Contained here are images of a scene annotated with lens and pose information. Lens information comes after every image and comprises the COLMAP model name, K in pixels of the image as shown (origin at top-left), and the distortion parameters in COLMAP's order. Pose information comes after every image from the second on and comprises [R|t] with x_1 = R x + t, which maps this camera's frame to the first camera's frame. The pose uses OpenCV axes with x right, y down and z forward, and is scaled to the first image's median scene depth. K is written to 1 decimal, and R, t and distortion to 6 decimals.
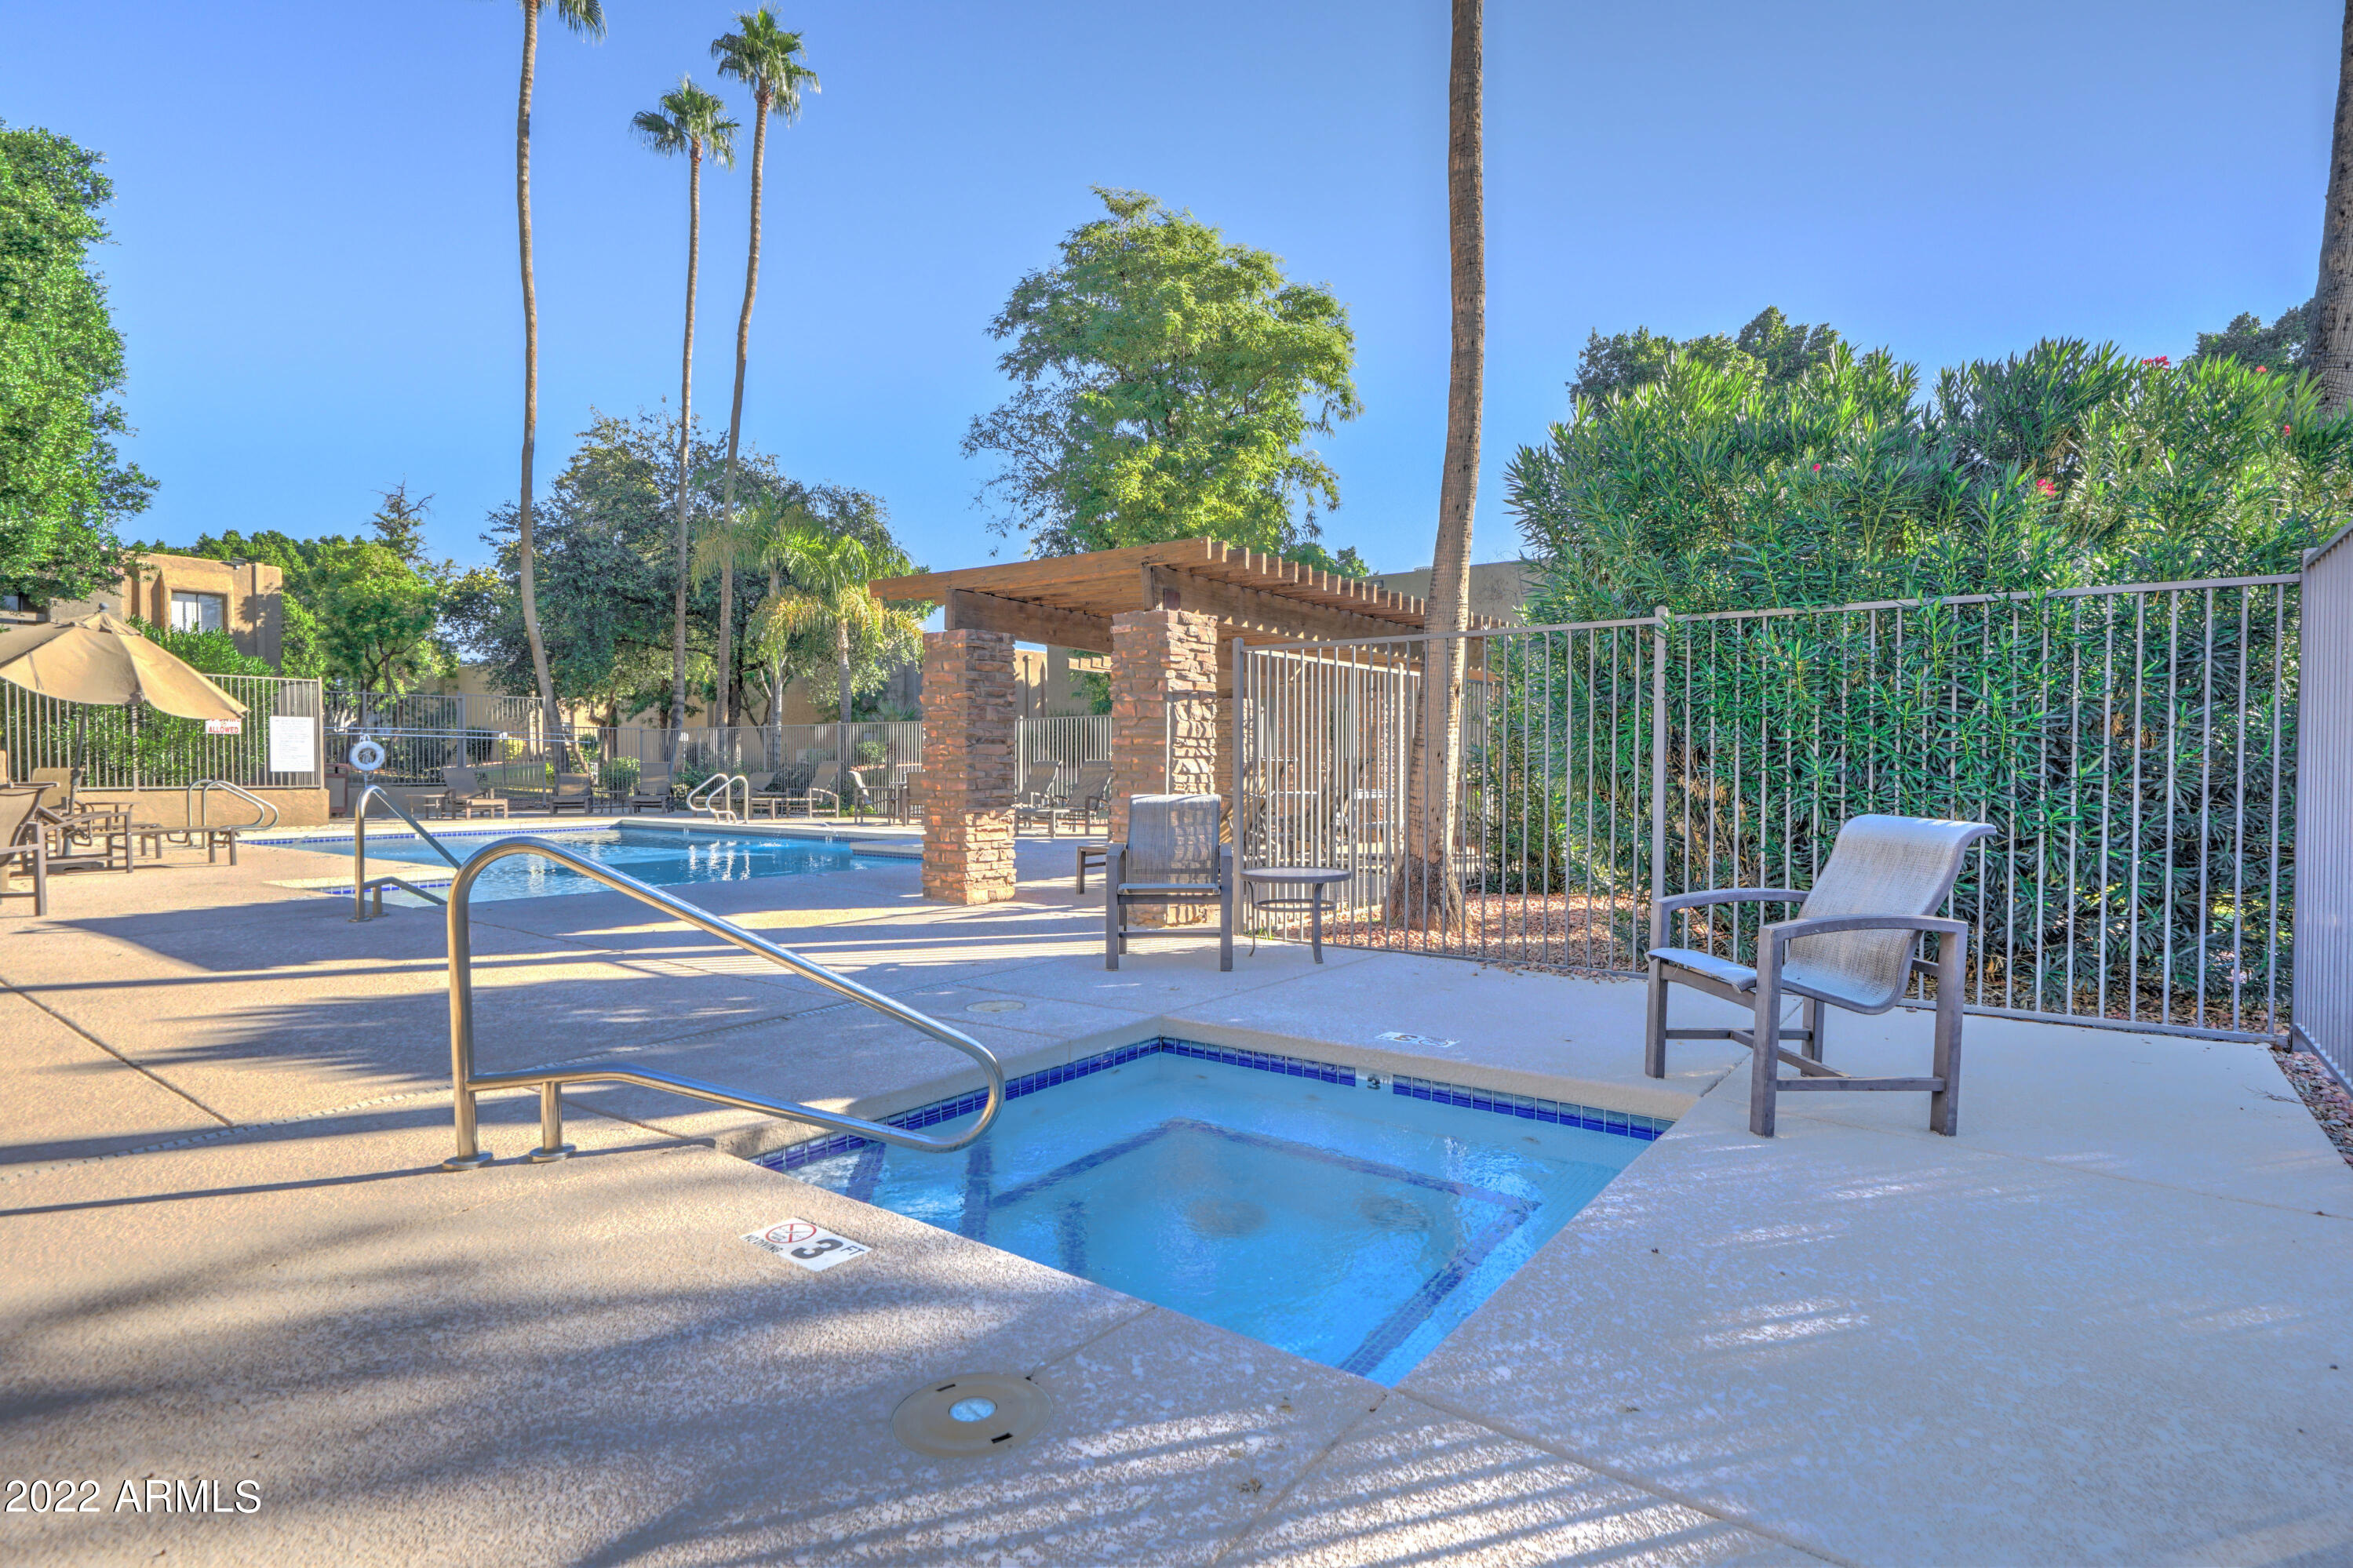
lens RADIAL K [[1175.3, 0, 1174.1], [0, 1175.3, 784.0], [0, 0, 1]] dist [-0.002214, 0.000237]
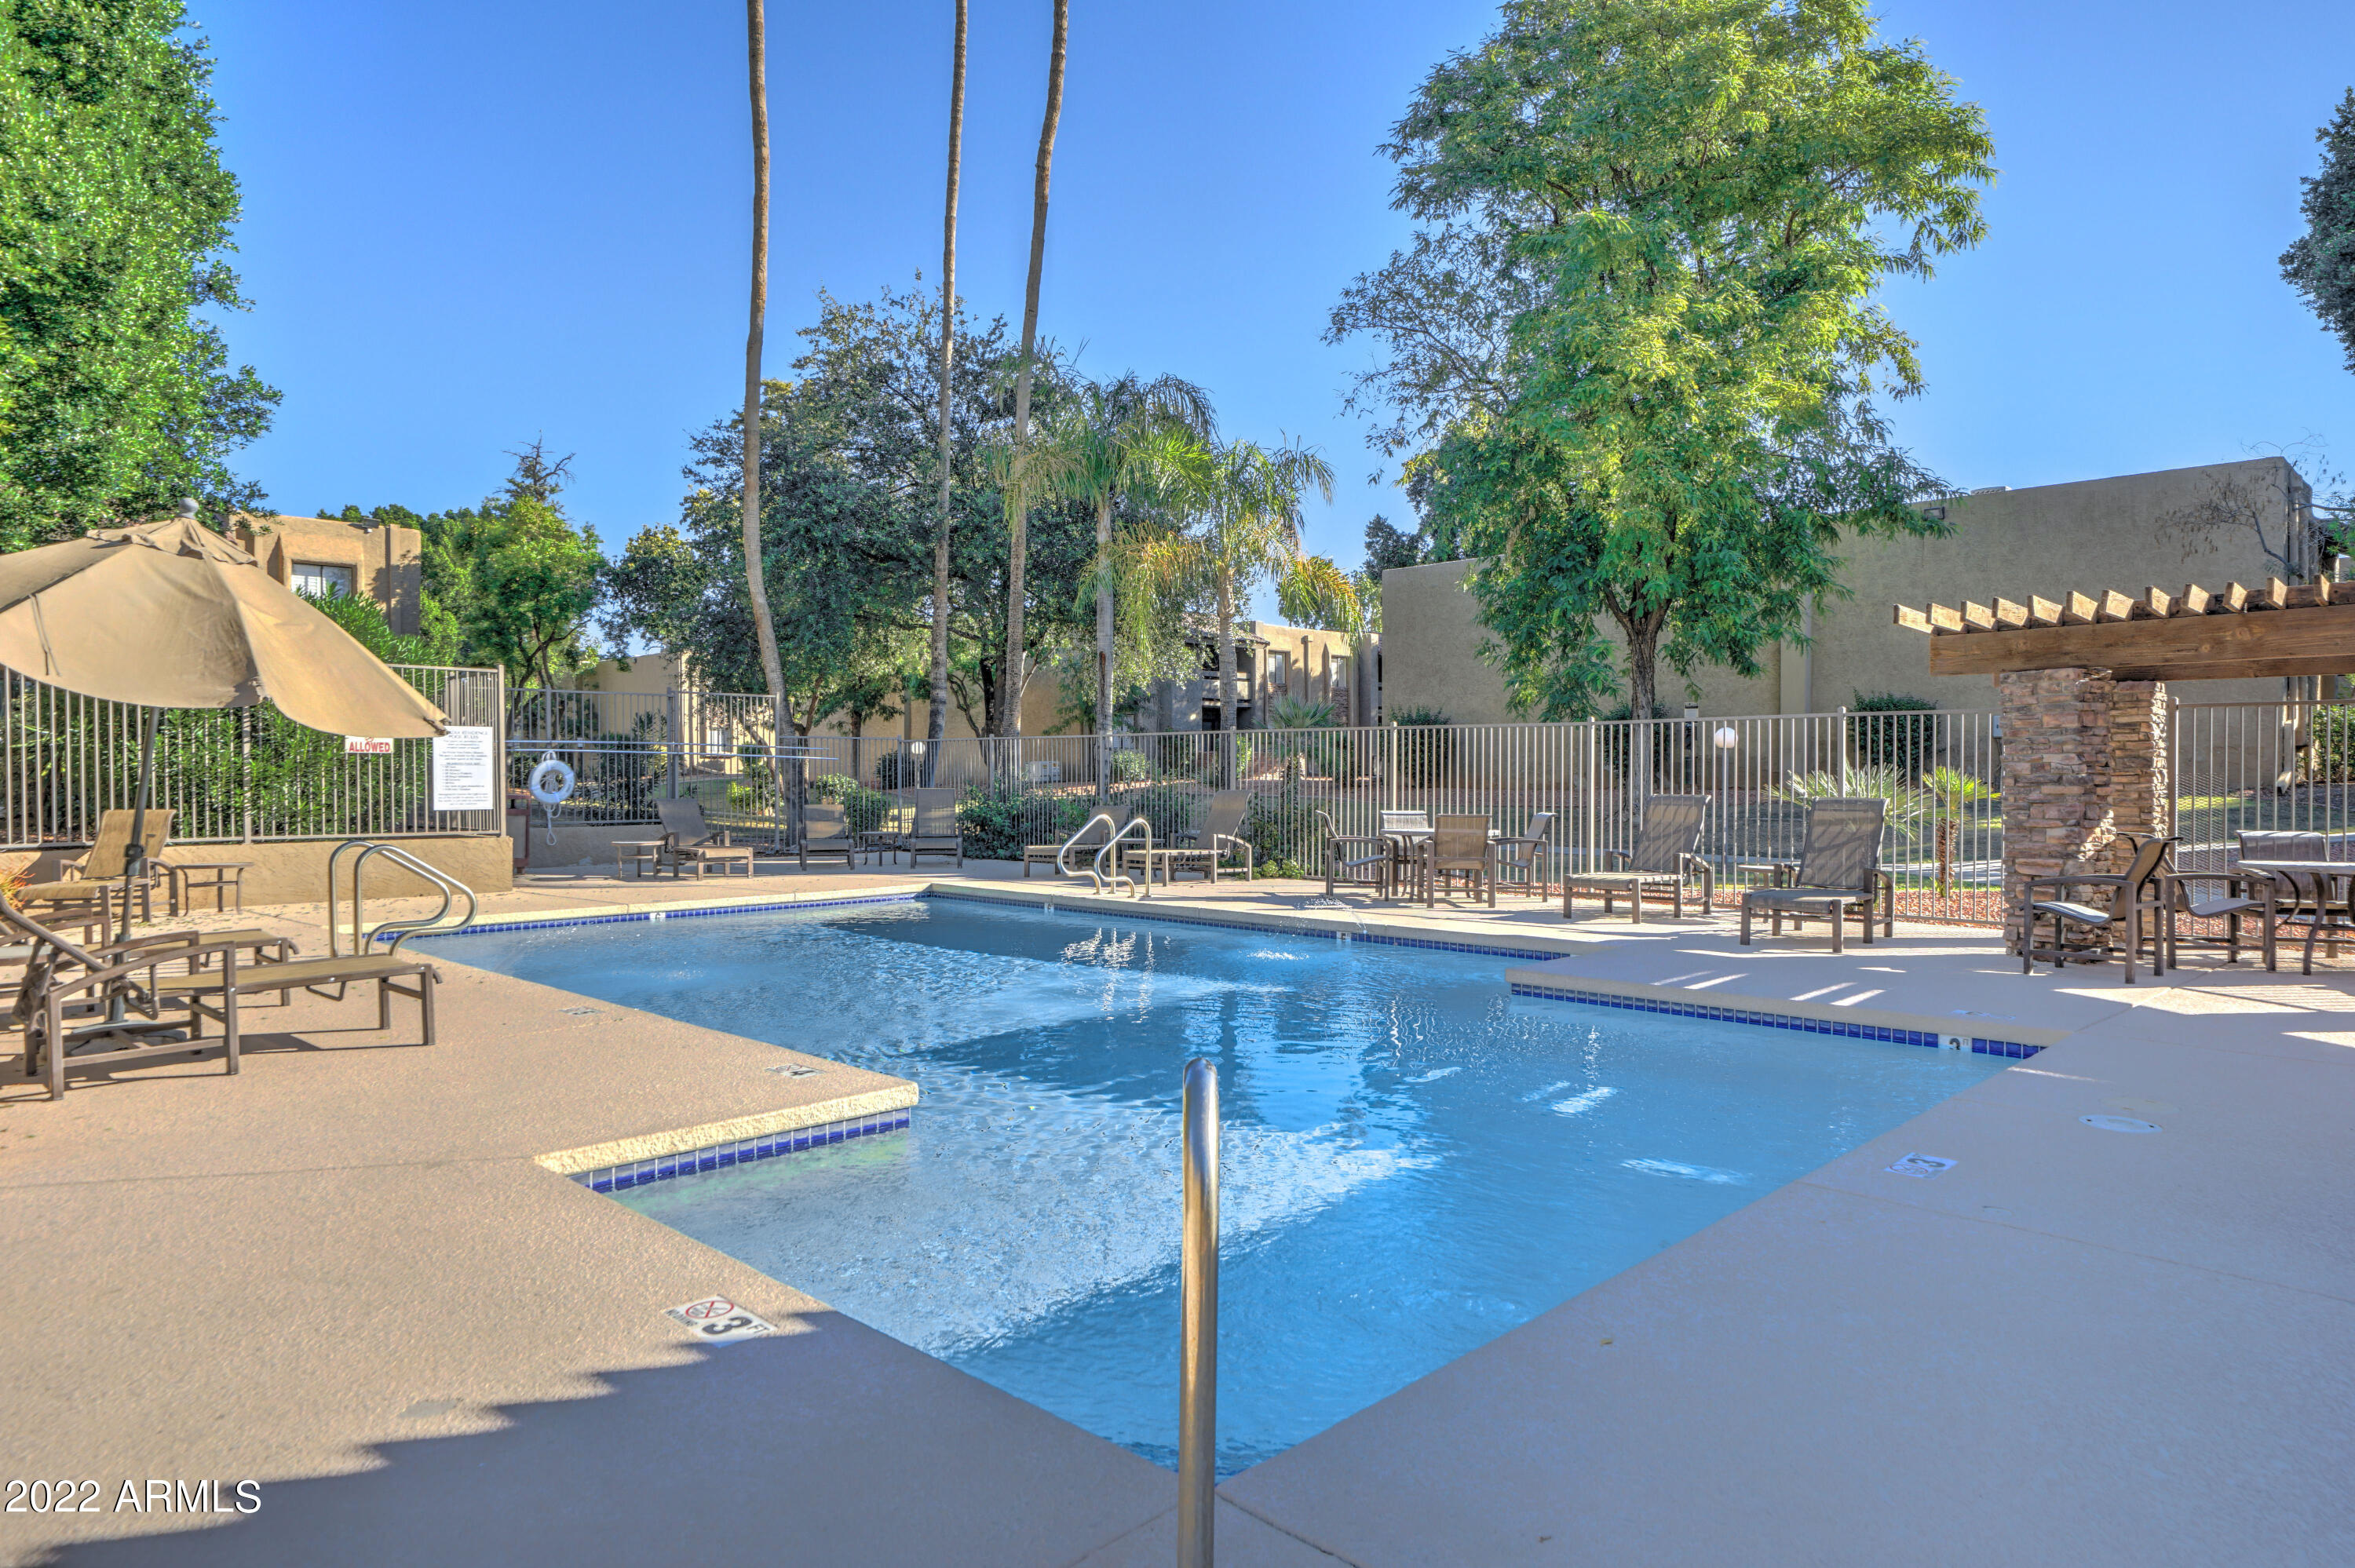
lens RADIAL K [[1409.0, 0, 1179.5], [0, 1409.0, 785.6], [0, 0, 1]] dist [-0.000341, -0.001497]
pose [[0.990158, -0.000399, -0.139951, -0.176472], [-0.000700, 0.999969, -0.007802, -0.013129], [0.139949, 0.007824, 0.990128, 0.199912]]
